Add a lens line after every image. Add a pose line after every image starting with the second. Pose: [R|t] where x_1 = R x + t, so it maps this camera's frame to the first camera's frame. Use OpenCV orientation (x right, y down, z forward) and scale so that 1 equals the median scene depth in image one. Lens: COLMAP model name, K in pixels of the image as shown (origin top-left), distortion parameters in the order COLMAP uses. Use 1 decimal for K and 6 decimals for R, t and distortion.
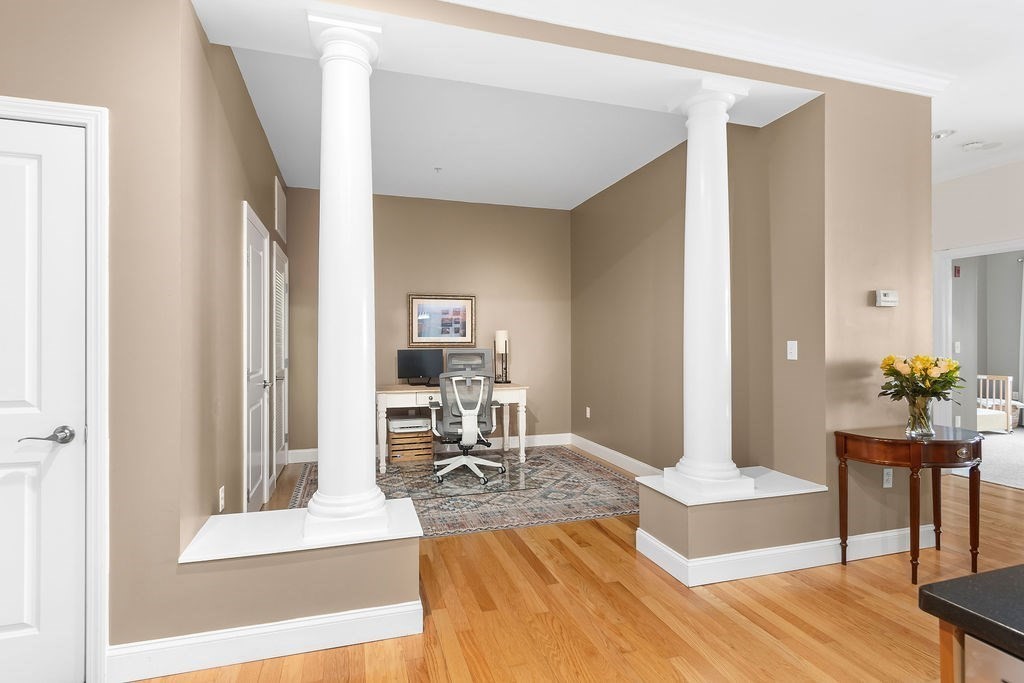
lens RADIAL K [[471.5, 0, 493.6], [0, 471.5, 335.1], [0, 0, 1]] dist [0.001950, -0.000341]
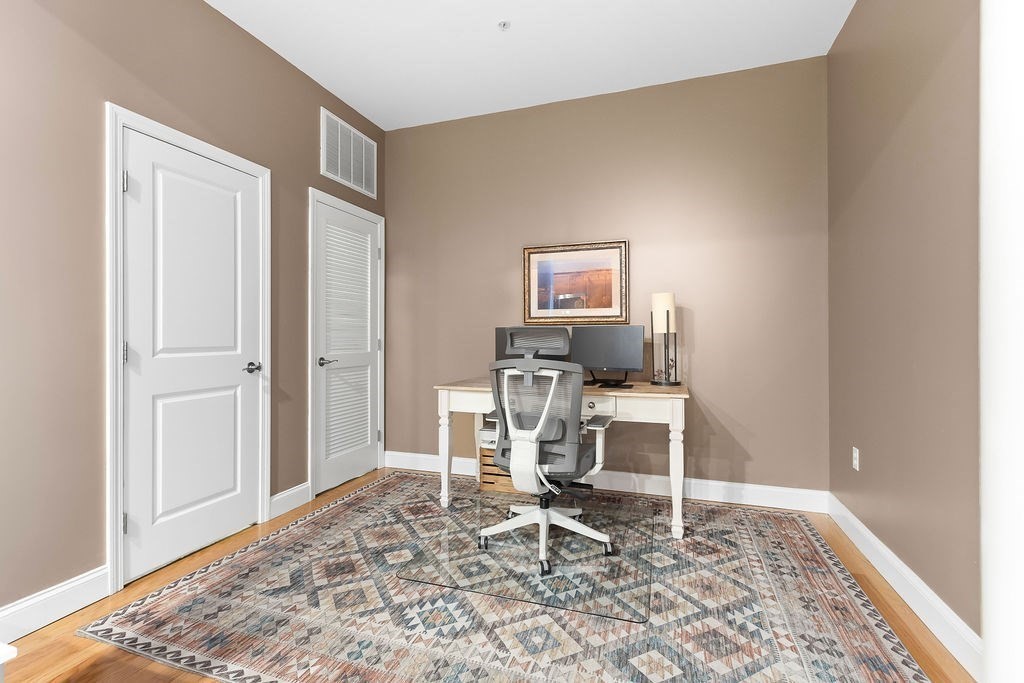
lens RADIAL K [[471.5, 0, 493.6], [0, 471.5, 335.1], [0, 0, 1]] dist [0.001950, -0.000341]
pose [[0.812568, -0.001225, -0.582865, 0.232323], [0.009989, 0.999880, 0.011824, 0.040608], [0.582780, -0.015430, 0.812483, 0.525165]]
